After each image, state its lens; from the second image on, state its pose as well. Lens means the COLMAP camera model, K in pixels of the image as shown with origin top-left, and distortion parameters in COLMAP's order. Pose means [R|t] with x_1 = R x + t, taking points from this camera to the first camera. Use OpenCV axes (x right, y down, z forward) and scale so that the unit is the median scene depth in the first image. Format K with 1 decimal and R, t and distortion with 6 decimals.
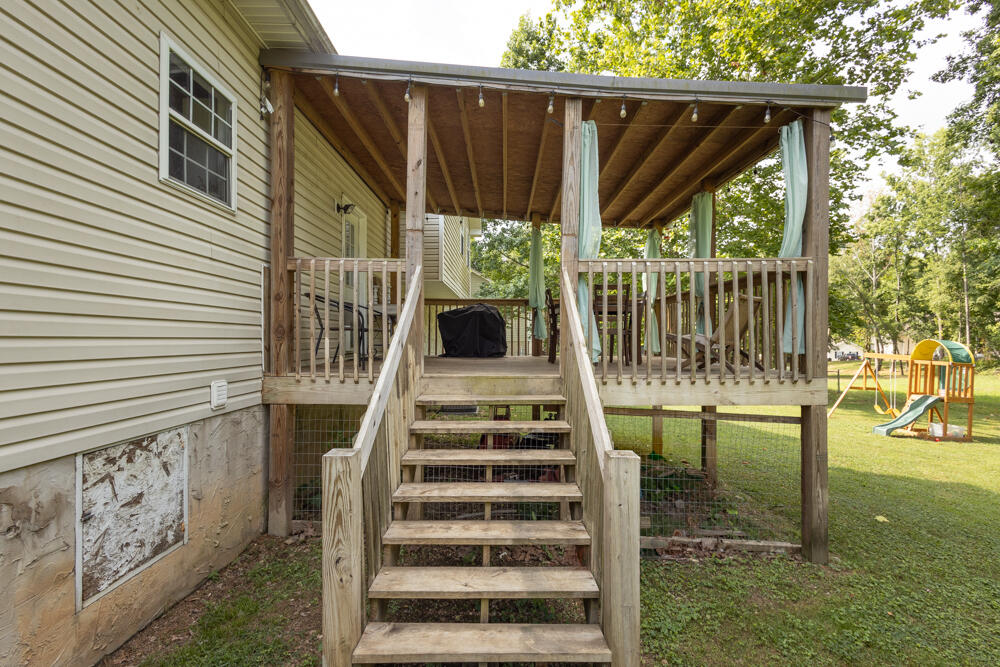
lens RADIAL K [[458.9, 0, 498.7], [0, 458.9, 334.4], [0, 0, 1]] dist [0.018706, -0.006560]
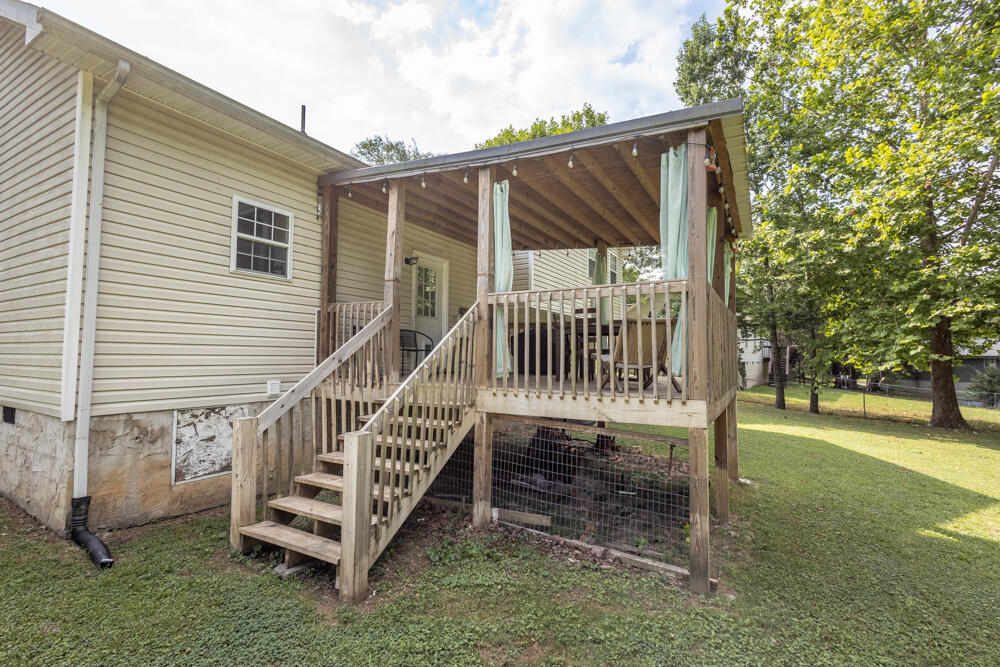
lens RADIAL K [[458.9, 0, 498.7], [0, 458.9, 334.4], [0, 0, 1]] dist [0.018706, -0.006560]
pose [[0.867686, -0.016505, -0.496839, 1.129457], [-0.004355, 0.999158, -0.040797, -0.003939], [0.497094, 0.037562, 0.866883, -0.080336]]
